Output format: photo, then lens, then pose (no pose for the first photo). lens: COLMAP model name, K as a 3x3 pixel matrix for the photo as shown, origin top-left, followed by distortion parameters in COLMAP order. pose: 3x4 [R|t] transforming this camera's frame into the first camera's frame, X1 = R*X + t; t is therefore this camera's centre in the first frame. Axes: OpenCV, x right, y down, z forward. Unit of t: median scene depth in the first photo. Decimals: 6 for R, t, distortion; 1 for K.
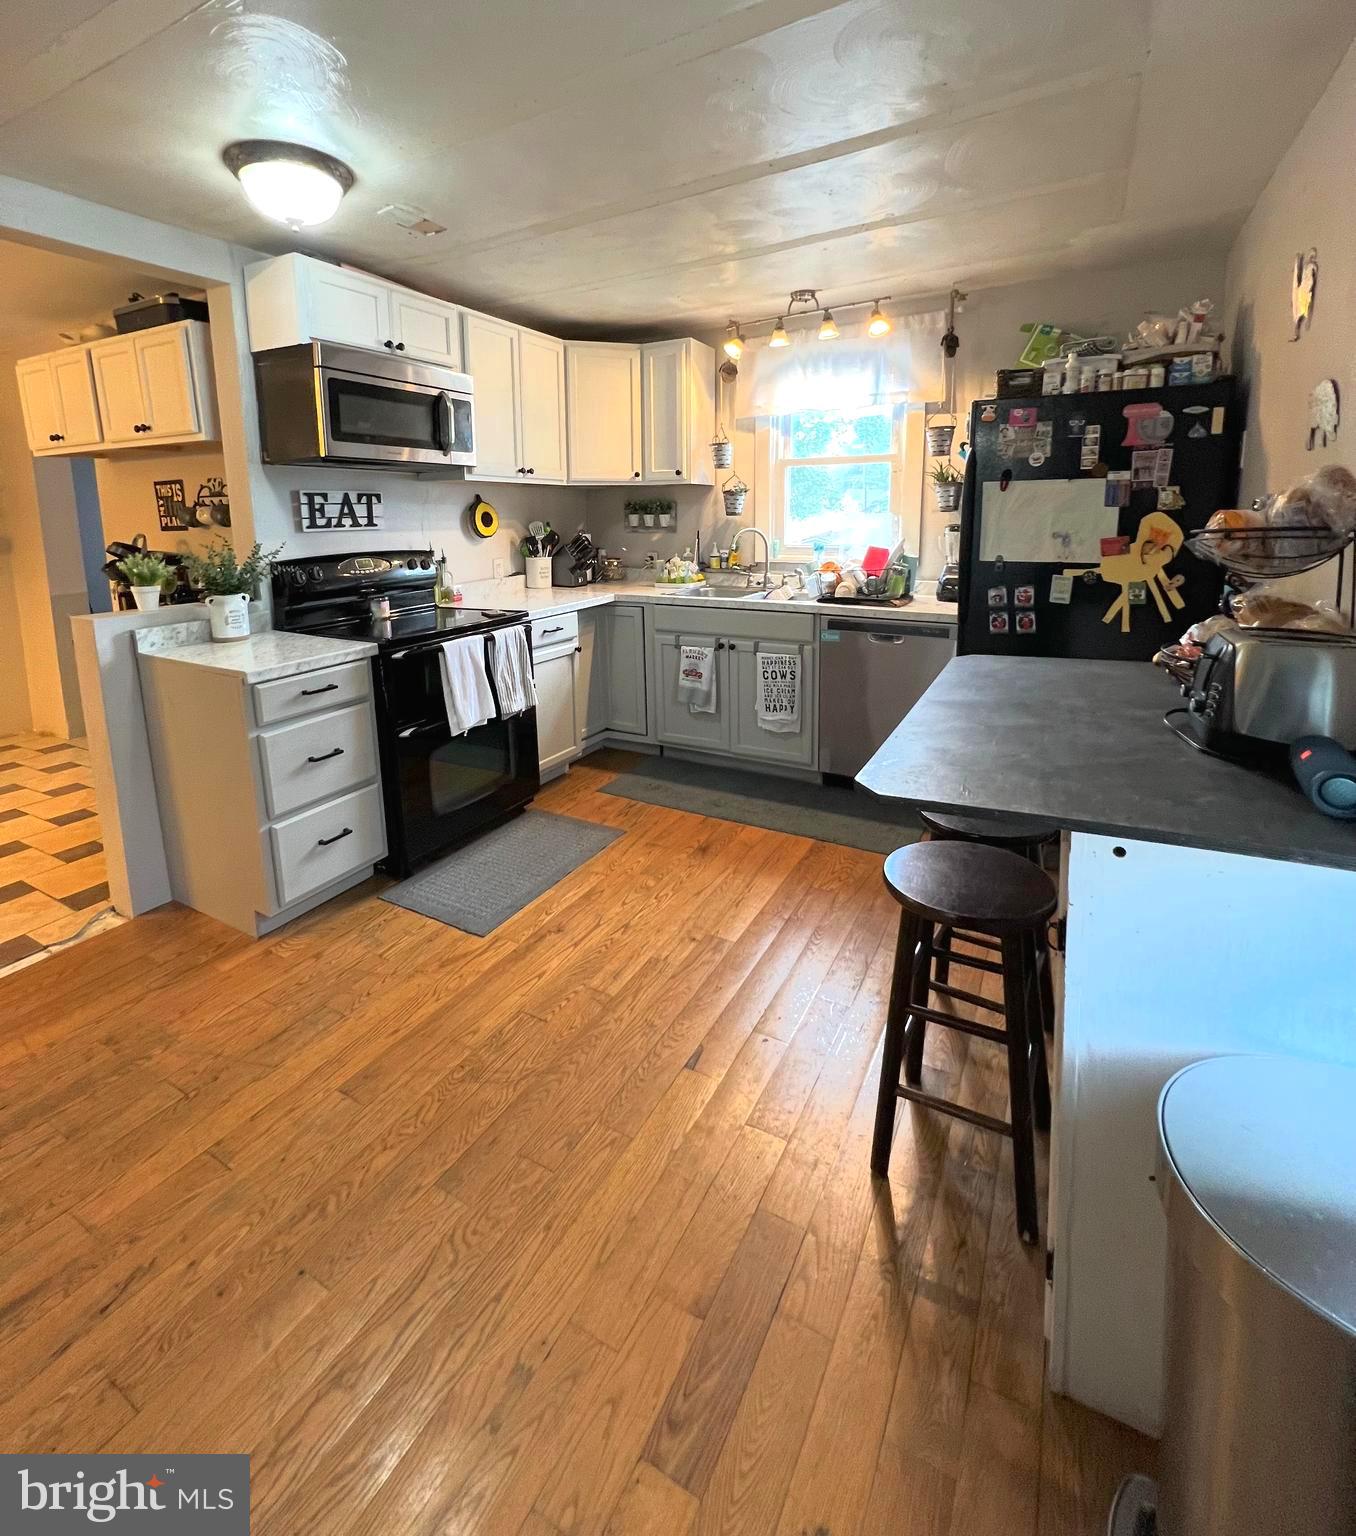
lens RADIAL K [[738.0, 0, 669.0], [0, 738.0, 622.7], [0, 0, 1]] dist [-0.001638, -0.000042]
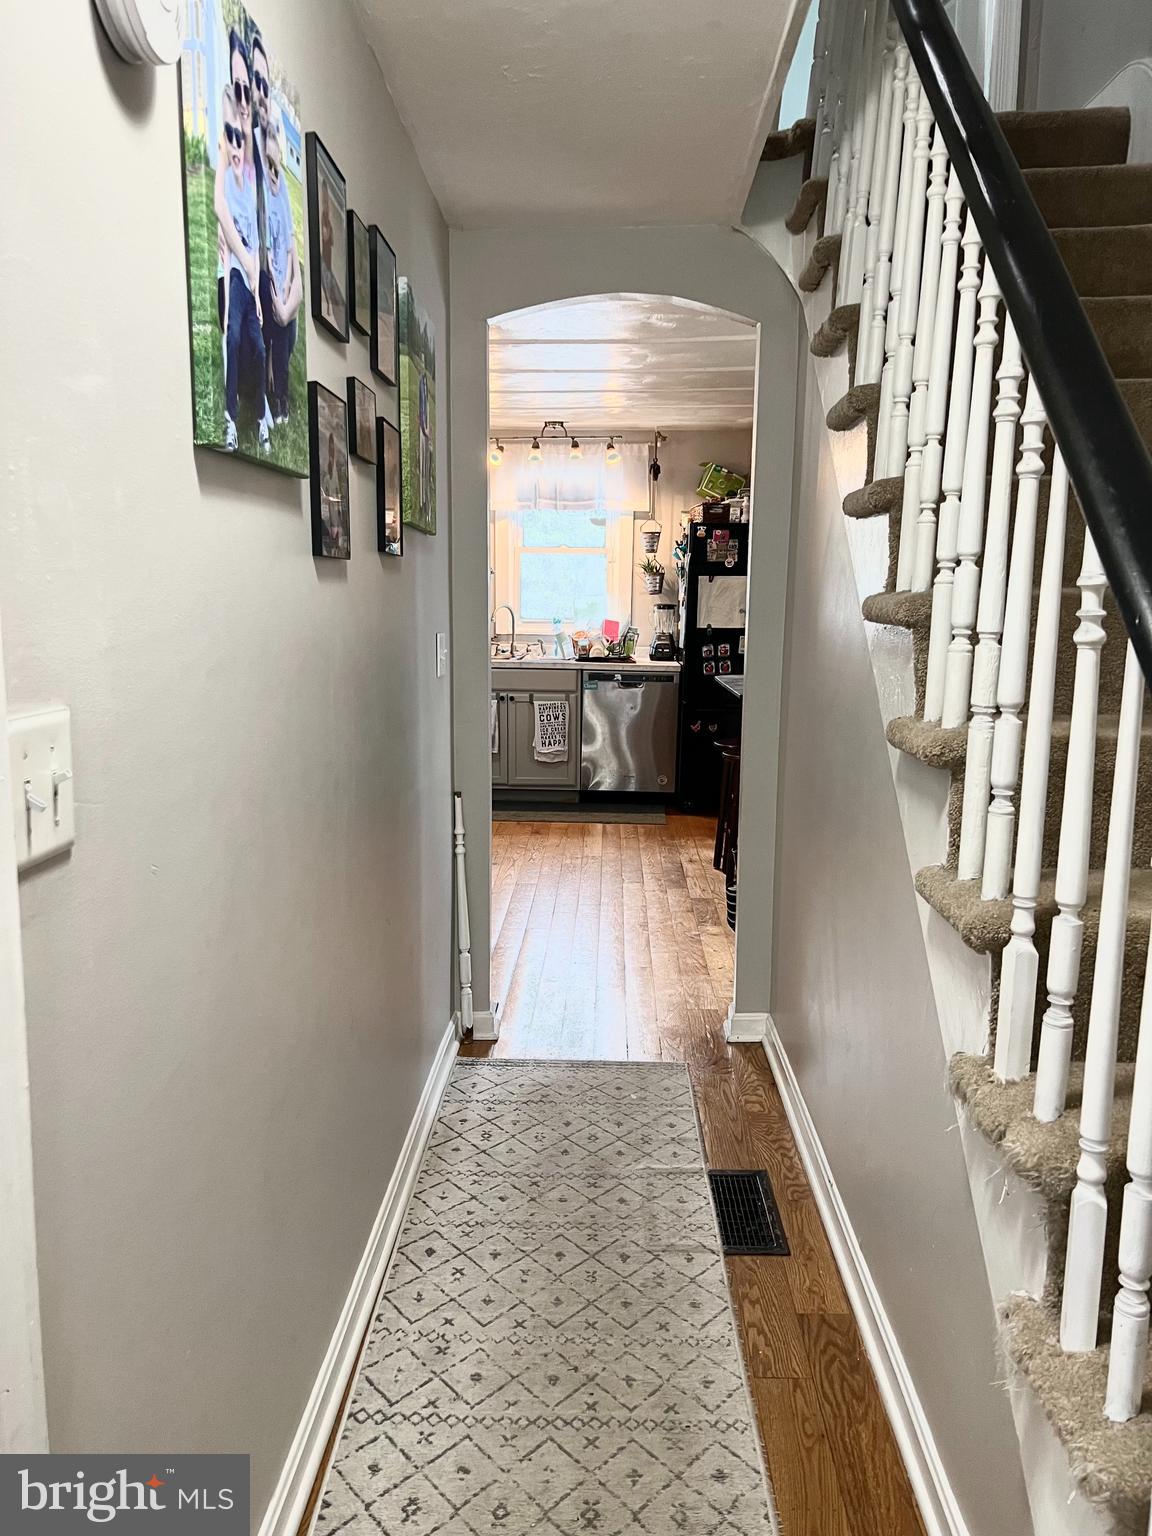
lens RADIAL K [[1171.0, 0, 564.0], [0, 1171.0, 784.1], [0, 0, 1]] dist [0.091734, 0.000260]
pose [[0.892033, -0.053931, 0.448741, -0.940580], [0.045215, 0.998523, 0.030123, 0.155300], [-0.449703, -0.006581, 0.893154, -1.059766]]
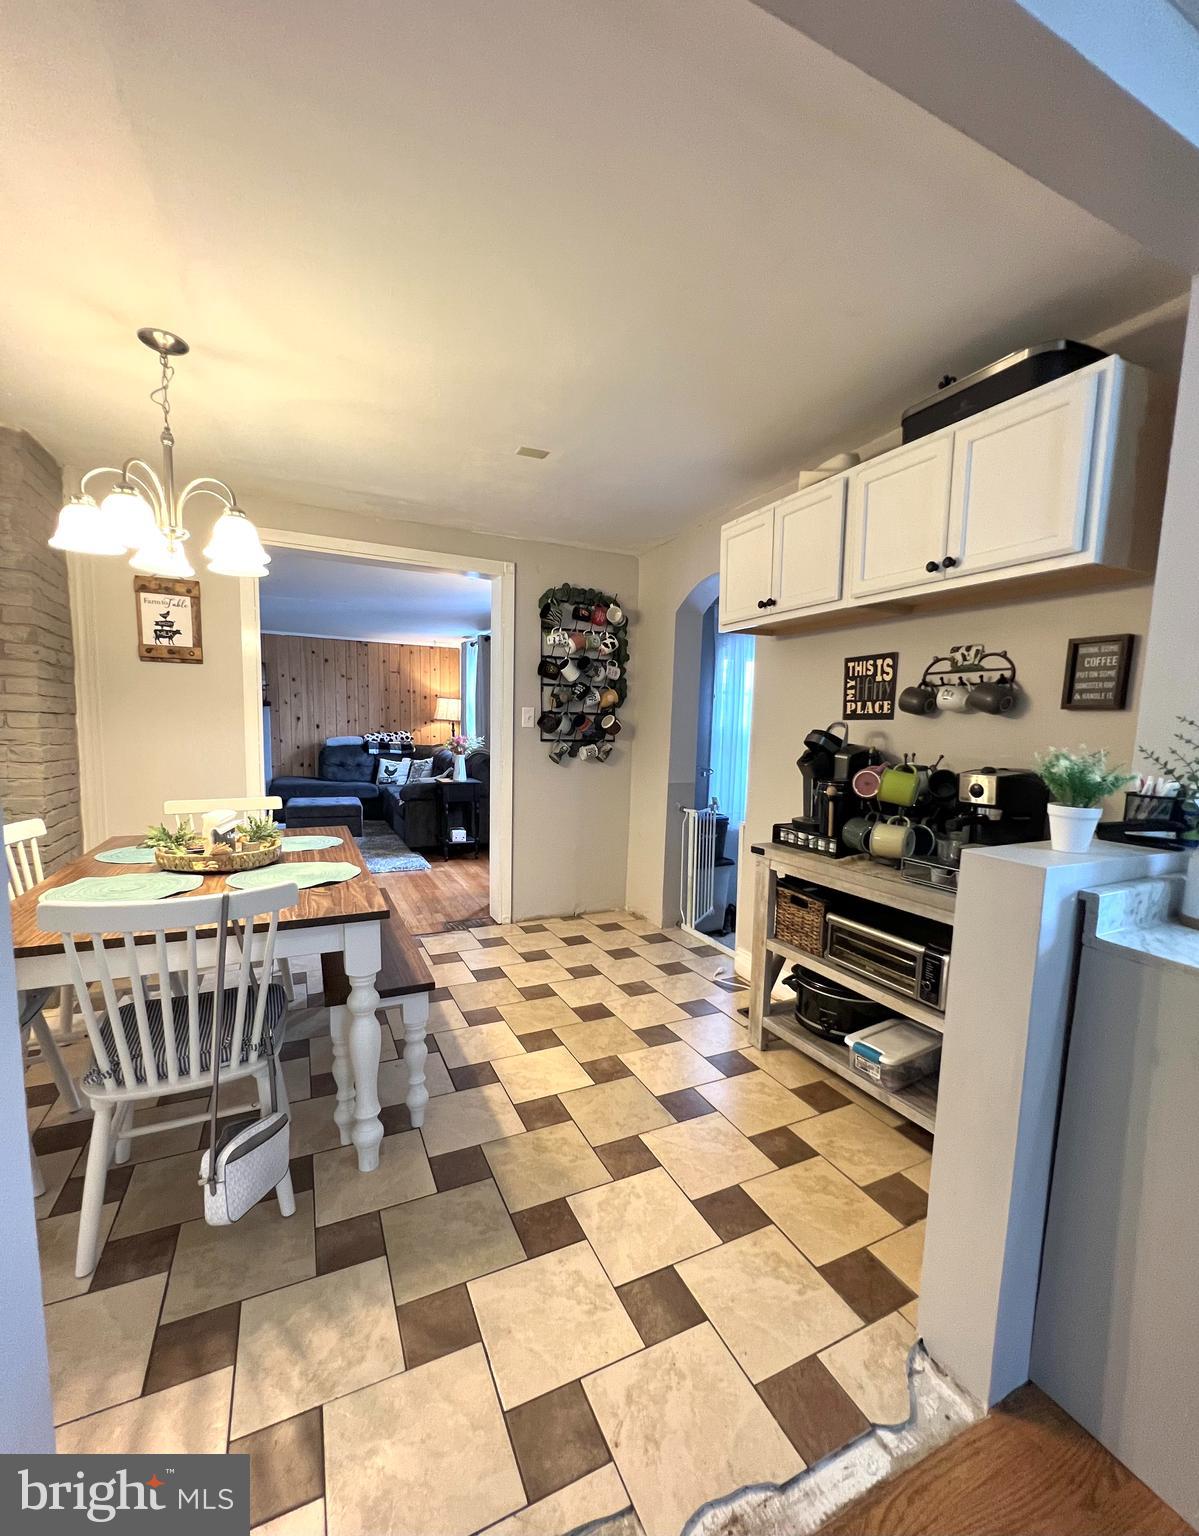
lens RADIAL K [[637.1, 0, 600.5], [0, 637.1, 795.2], [0, 0, 1]] dist [0.003854, 0.000217]
pose [[0.810037, 0.100391, -0.577721, -0.657653], [-0.120823, 0.992669, 0.003087, -0.015536], [0.573795, 0.067301, 0.816229, 0.377505]]
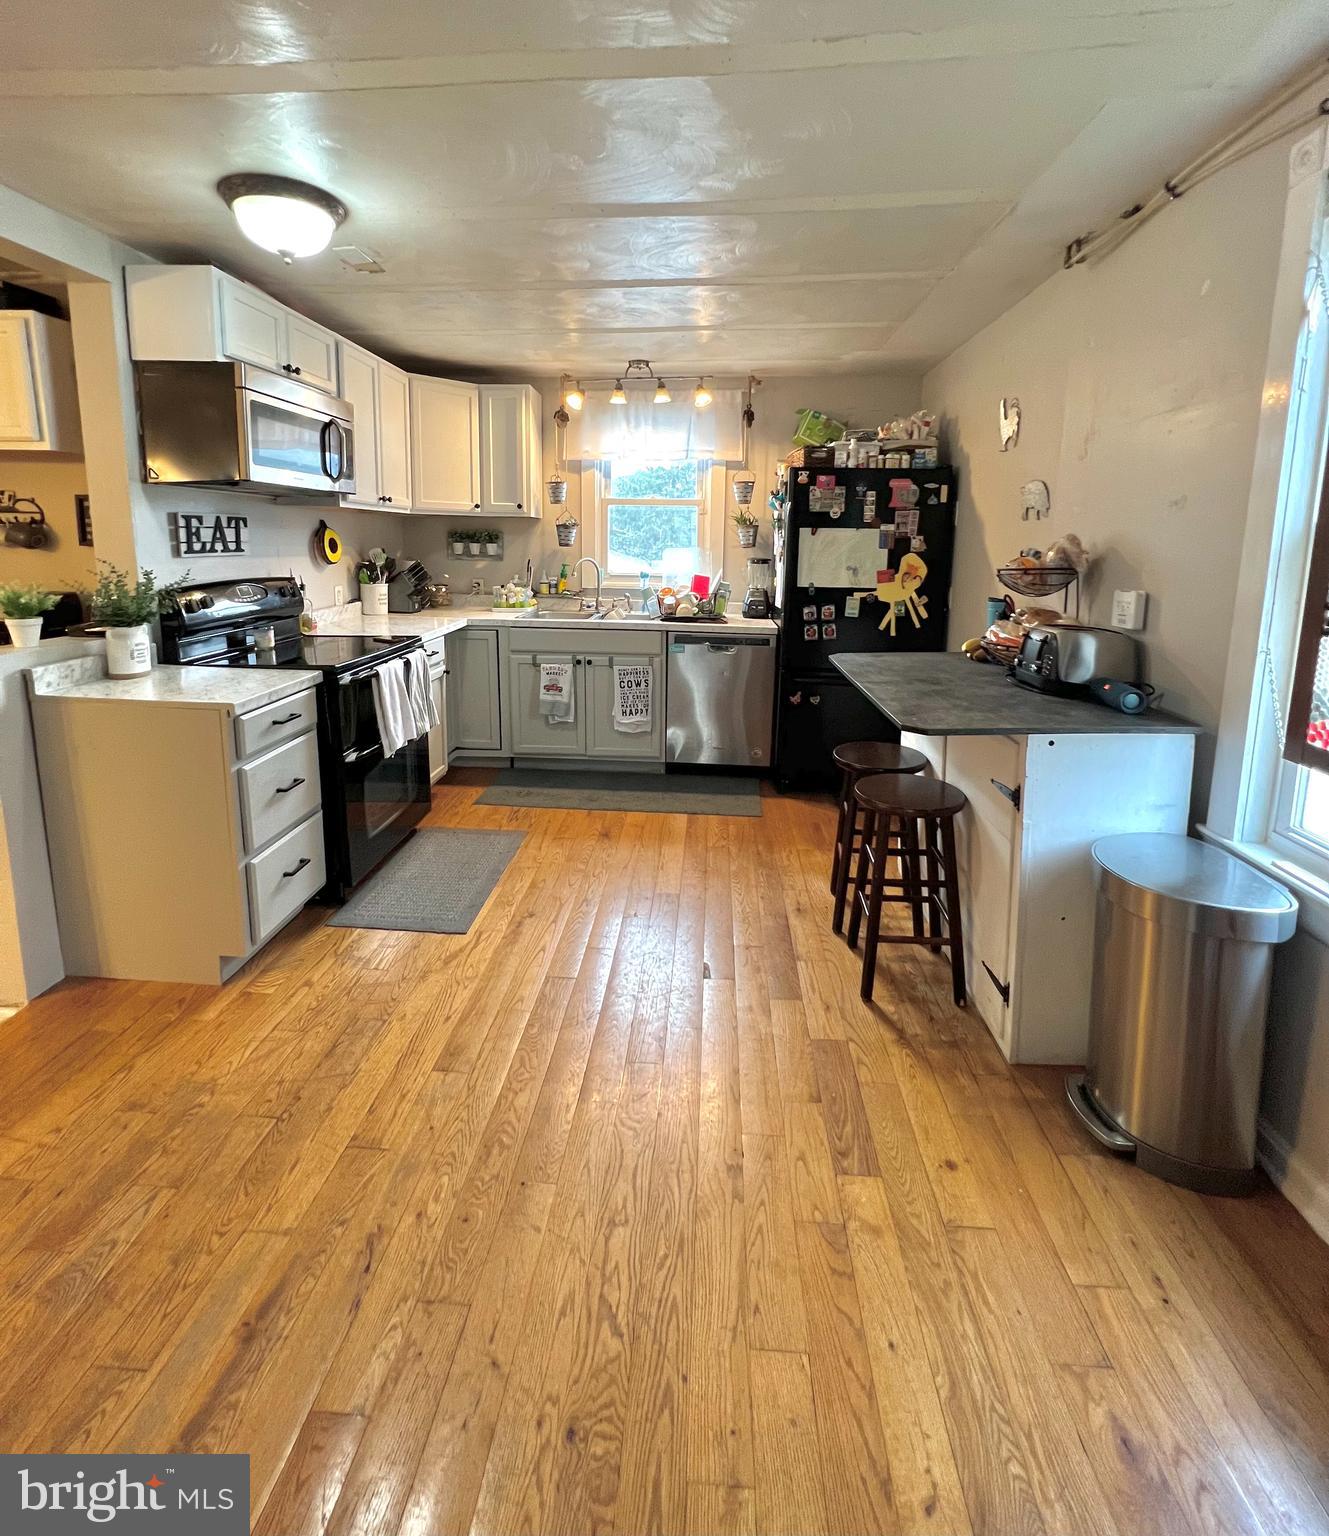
lens RADIAL K [[725.9, 0, 669.5], [0, 725.9, 639.2], [0, 0, 1]] dist [-0.000961, 0.000644]
pose [[0.902645, -0.033818, 0.429056, -0.356361], [0.038141, 0.999271, -0.001477, 0.004424], [-0.428693, 0.017697, 0.903277, -0.085795]]
